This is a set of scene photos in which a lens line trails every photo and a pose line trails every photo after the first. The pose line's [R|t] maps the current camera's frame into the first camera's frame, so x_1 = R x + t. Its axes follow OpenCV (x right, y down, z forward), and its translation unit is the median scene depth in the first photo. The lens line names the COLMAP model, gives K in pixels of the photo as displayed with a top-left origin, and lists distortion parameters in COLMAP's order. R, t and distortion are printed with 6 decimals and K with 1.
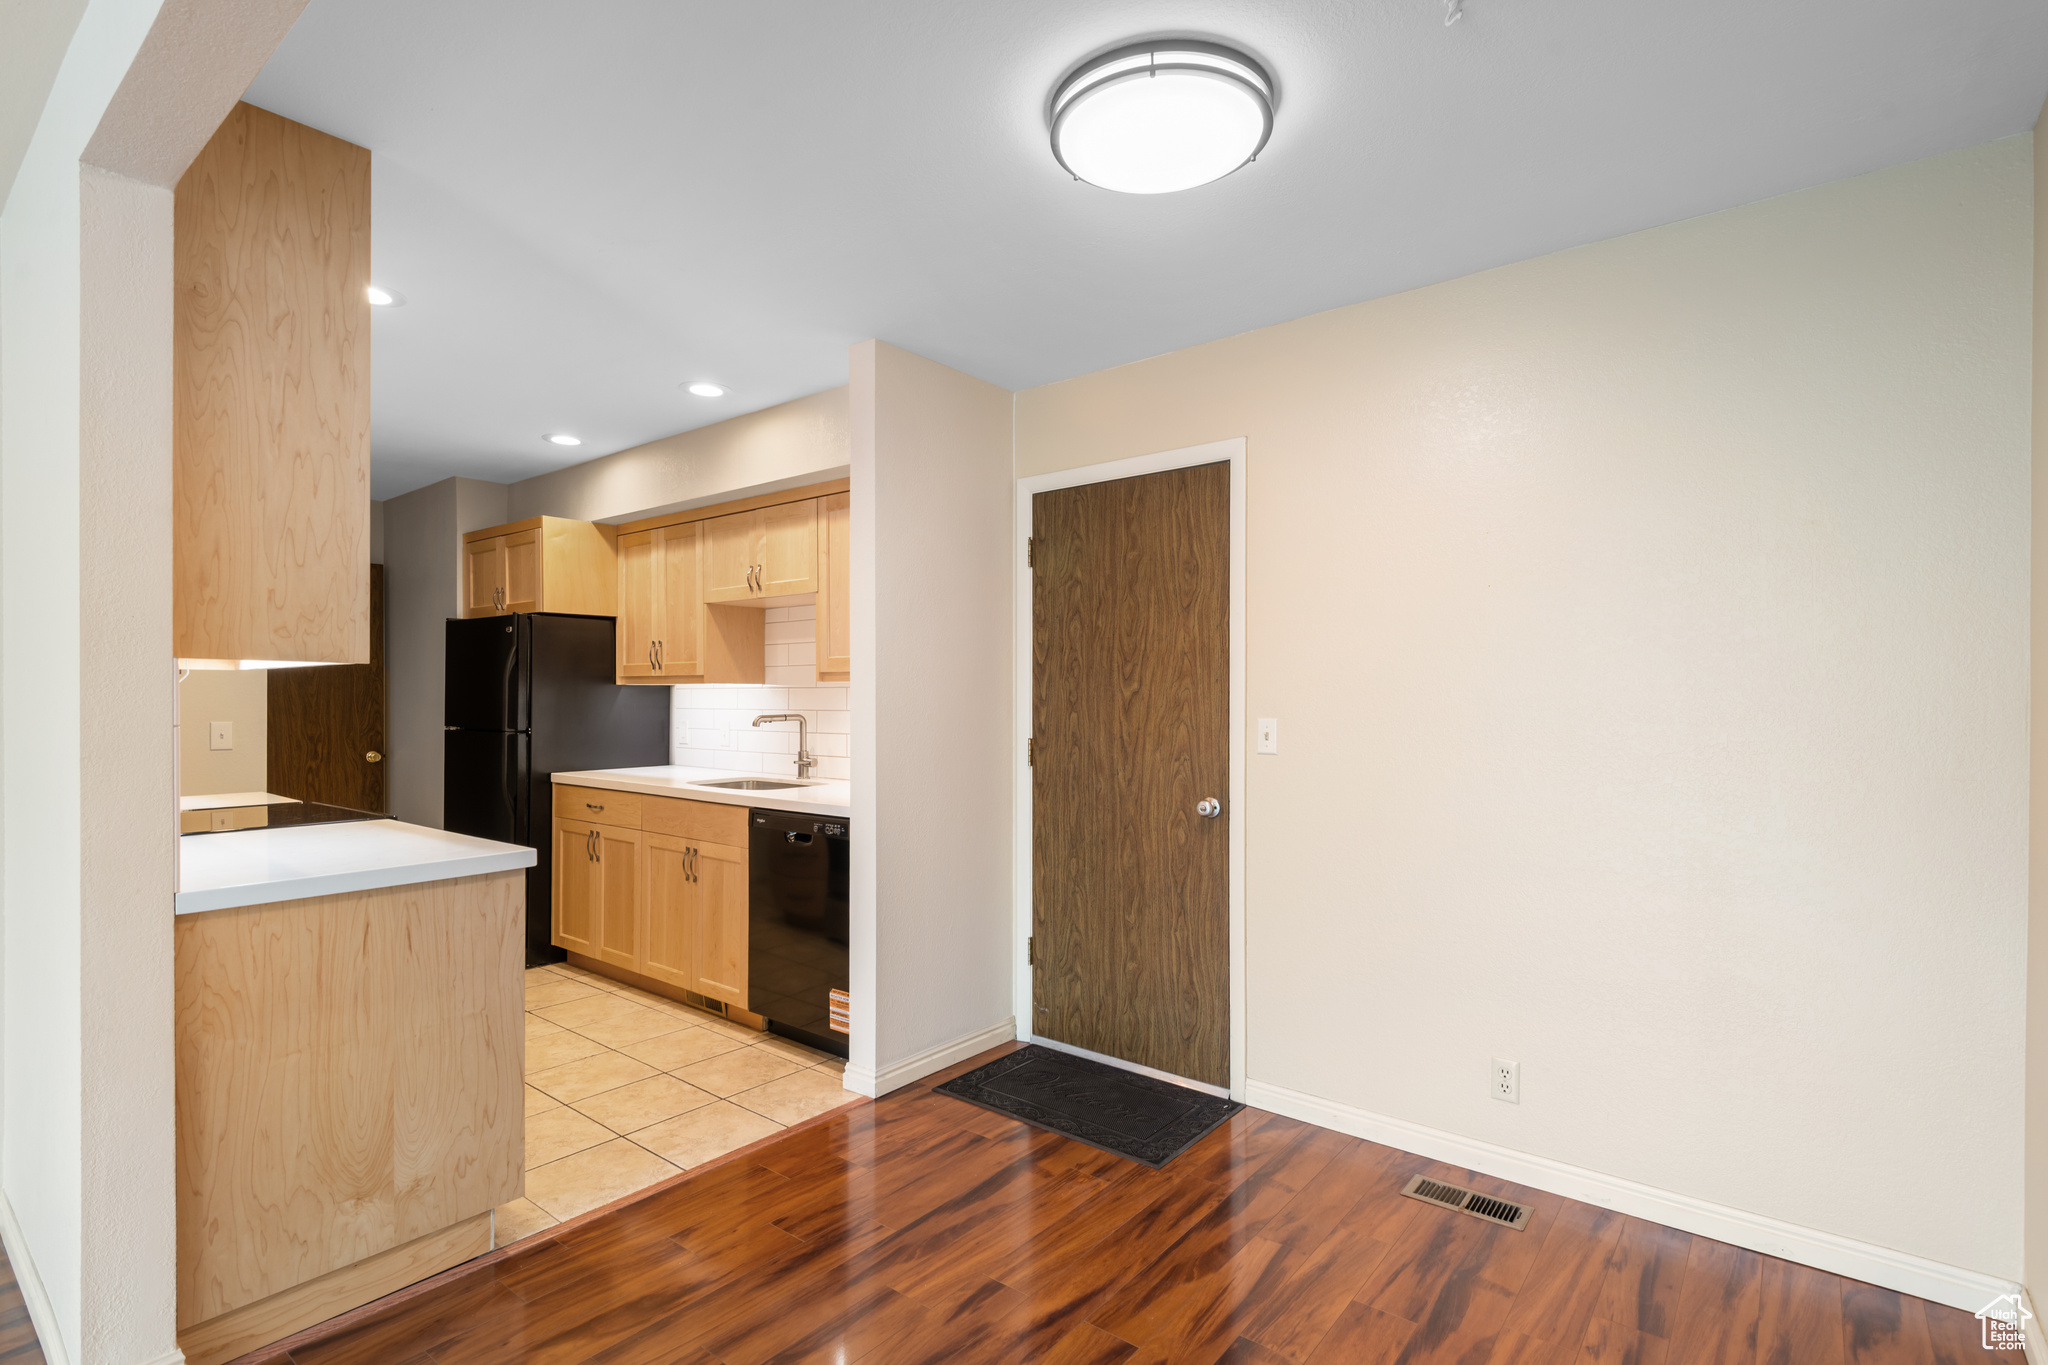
lens RADIAL K [[964.6, 0, 1034.4], [0, 964.6, 683.0], [0, 0, 1]] dist [0.011375, -0.003891]
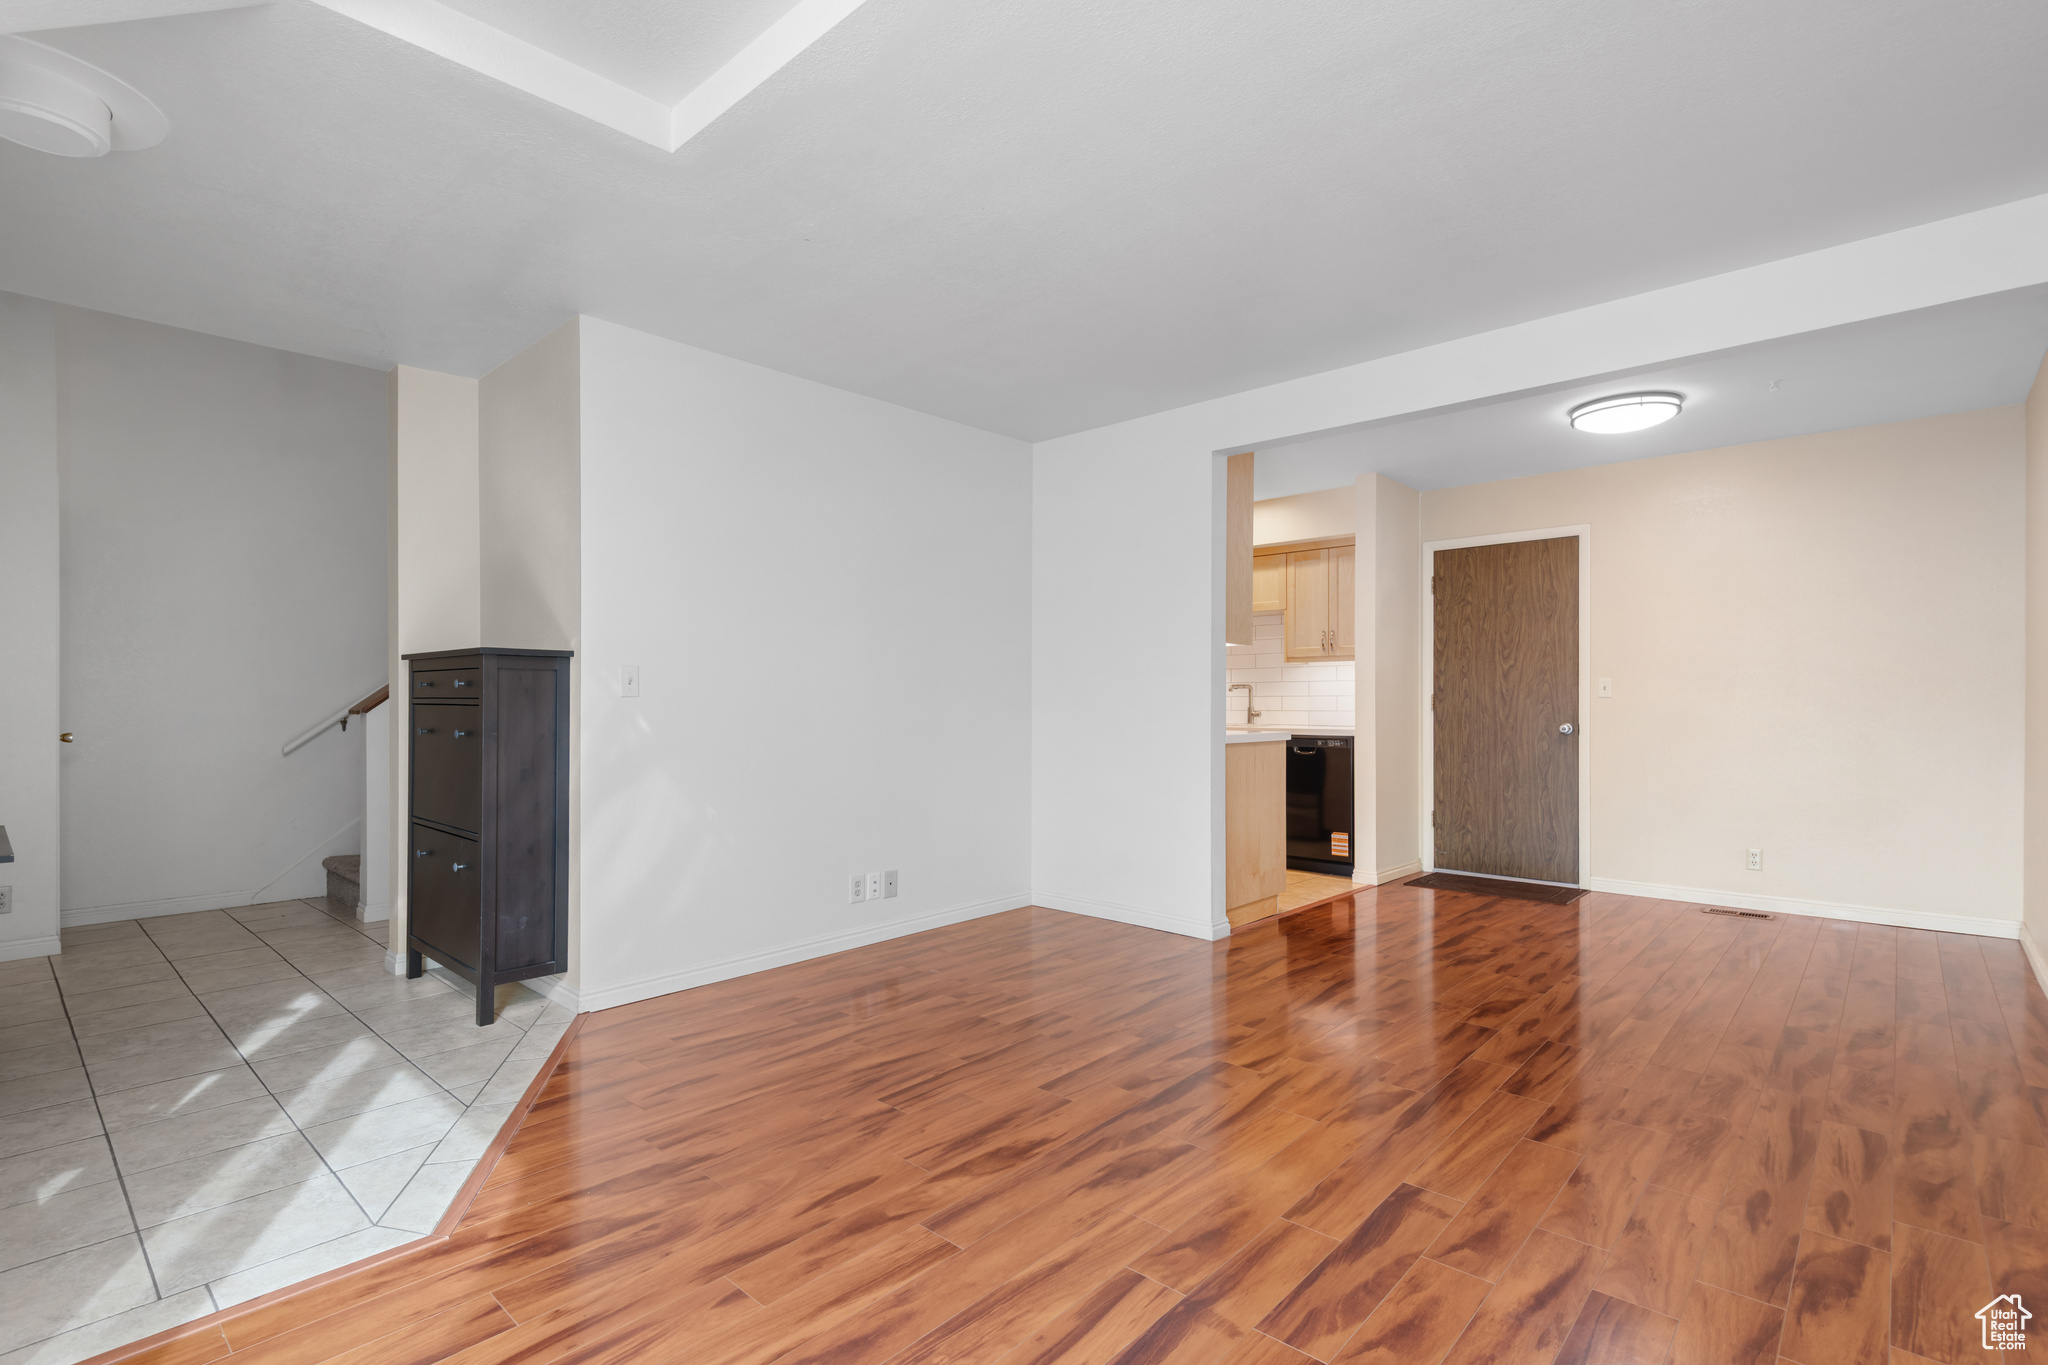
lens RADIAL K [[964.6, 0, 1015.7], [0, 964.6, 692.6], [0, 0, 1]] dist [0.011375, -0.003891]
pose [[0.997157, -0.001526, -0.075331, -0.655136], [0.001861, 0.999989, 0.004378, 0.048378], [0.075324, -0.004506, 0.997149, -0.813875]]
